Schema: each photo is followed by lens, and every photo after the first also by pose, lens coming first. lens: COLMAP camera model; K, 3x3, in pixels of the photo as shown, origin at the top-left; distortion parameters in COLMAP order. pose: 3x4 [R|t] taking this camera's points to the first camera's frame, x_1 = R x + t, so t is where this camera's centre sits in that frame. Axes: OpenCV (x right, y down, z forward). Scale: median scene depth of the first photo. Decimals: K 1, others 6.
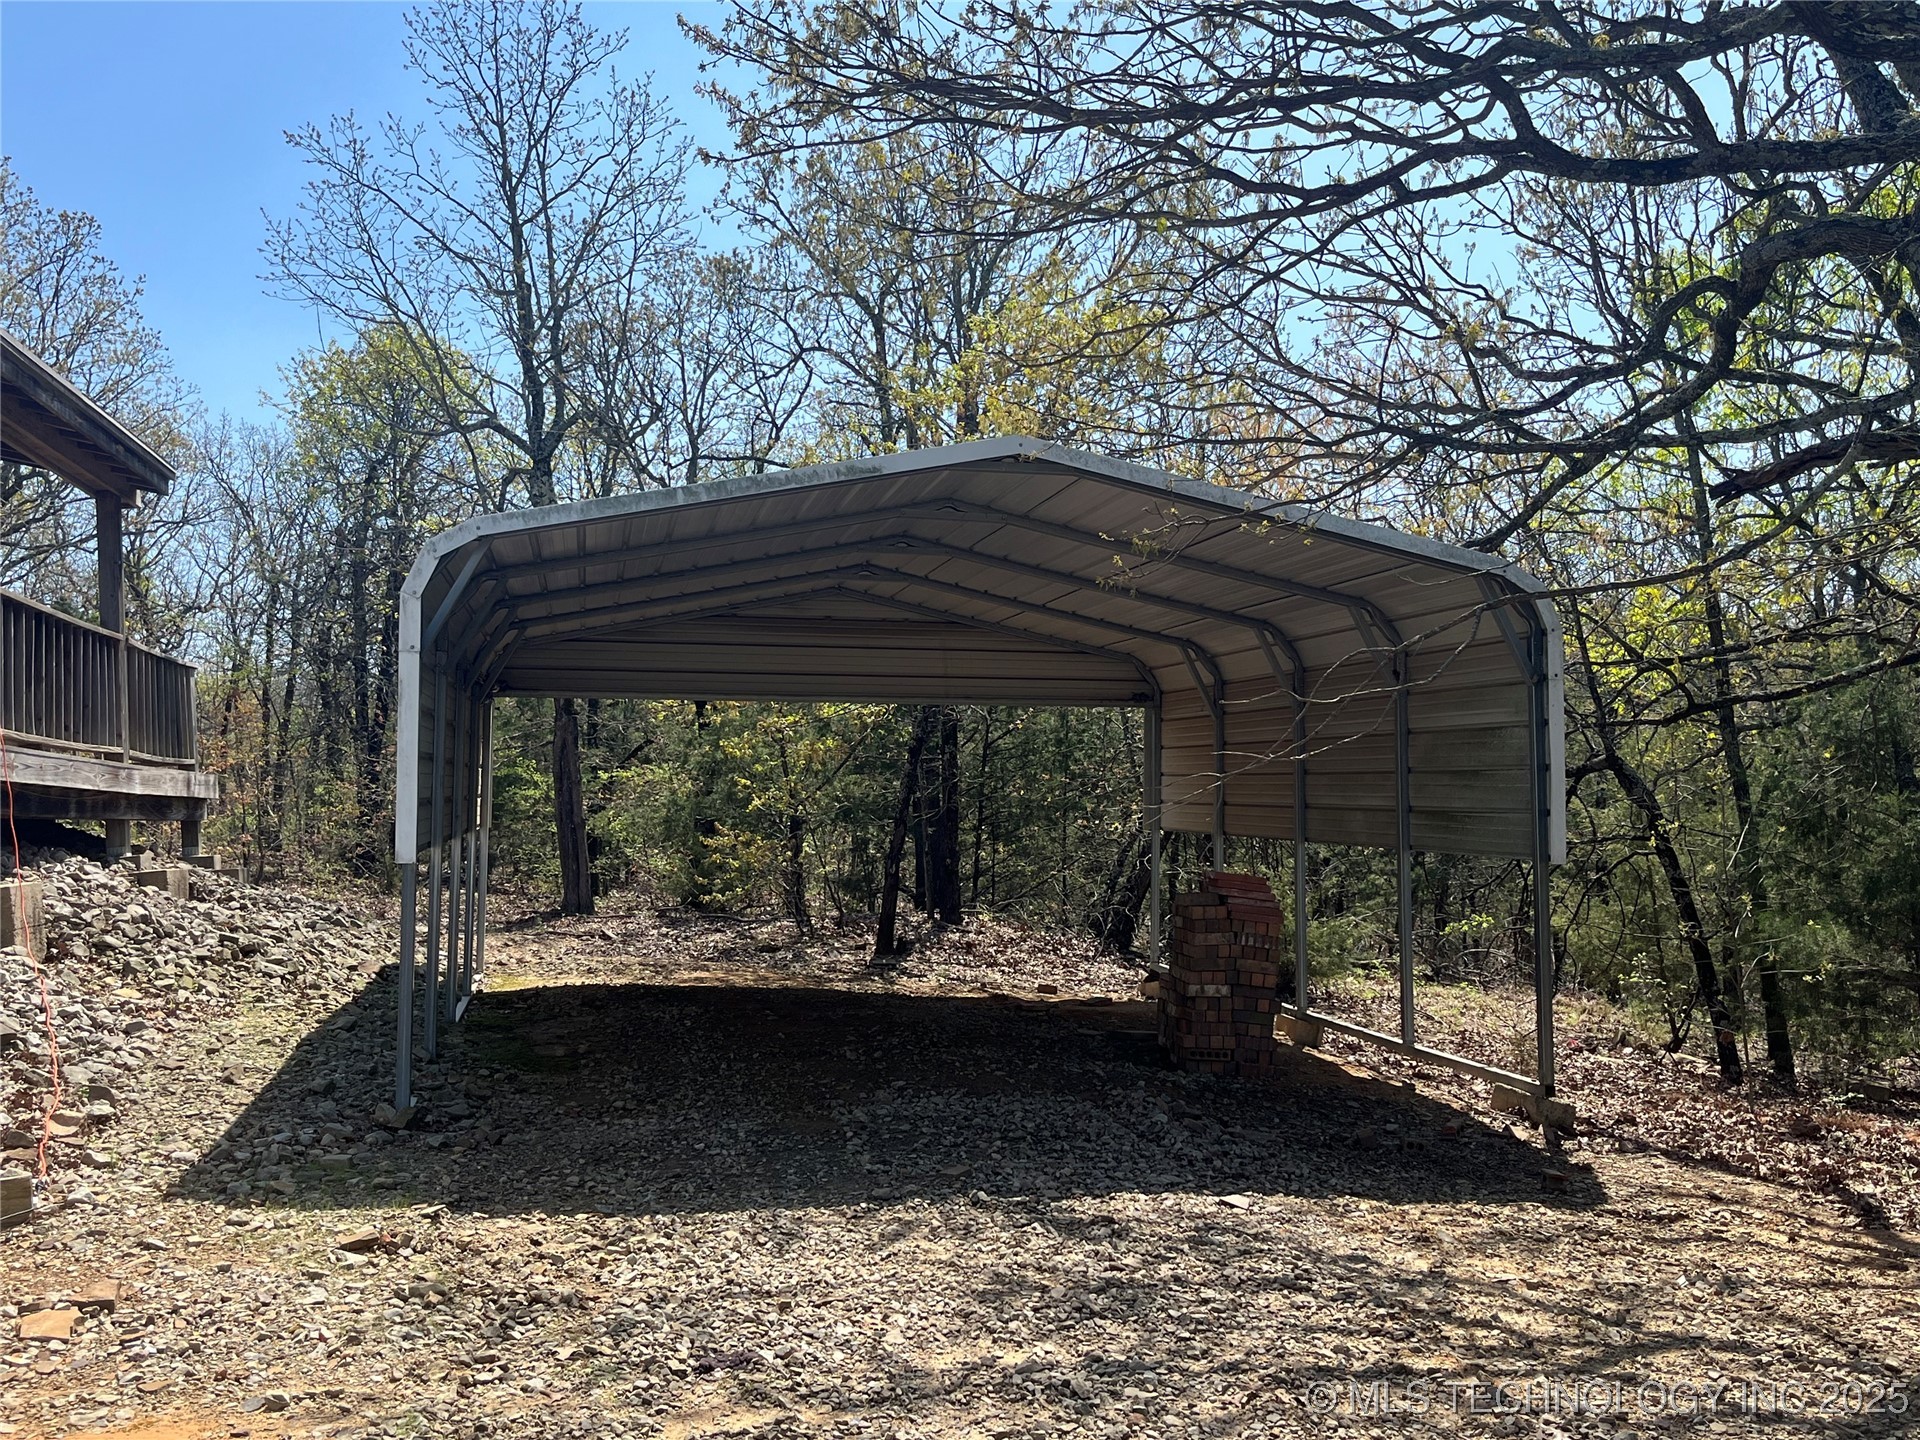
lens RADIAL K [[1767.2, 0, 953.1], [0, 1767.2, 718.2], [0, 0, 1]] dist [0.041427, 0.000000]
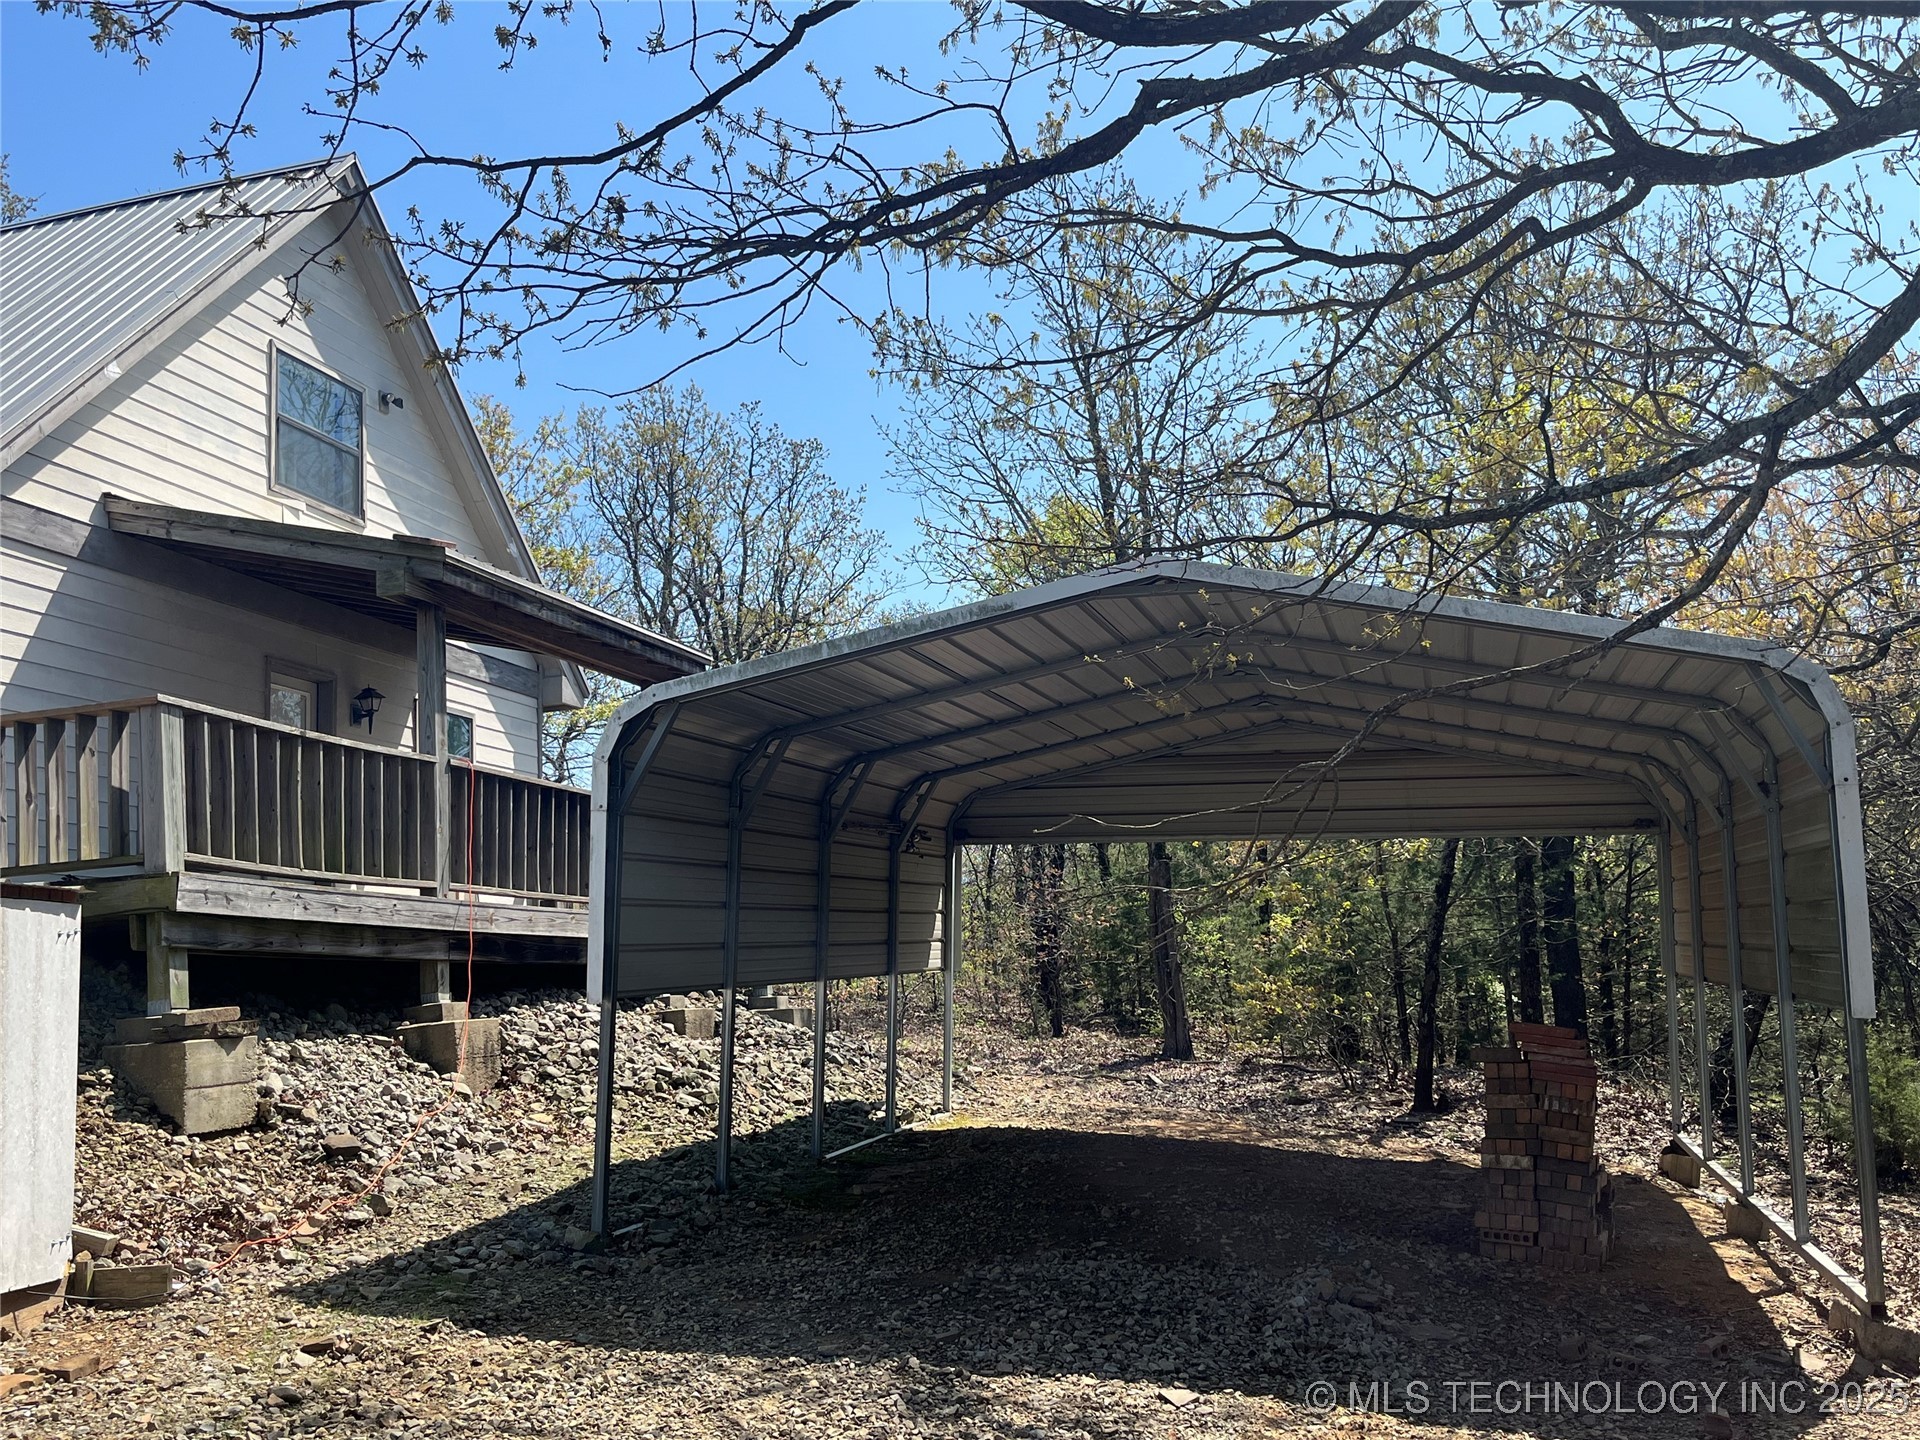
lens RADIAL K [[1767.2, 0, 955.3], [0, 1767.2, 719.7], [0, 0, 1]] dist [0.041427, 0.000000]
pose [[0.888681, -0.066270, -0.453711, 0.290649], [0.029347, 0.995693, -0.087950, 0.007006], [0.457585, 0.064844, 0.886798, 0.085841]]
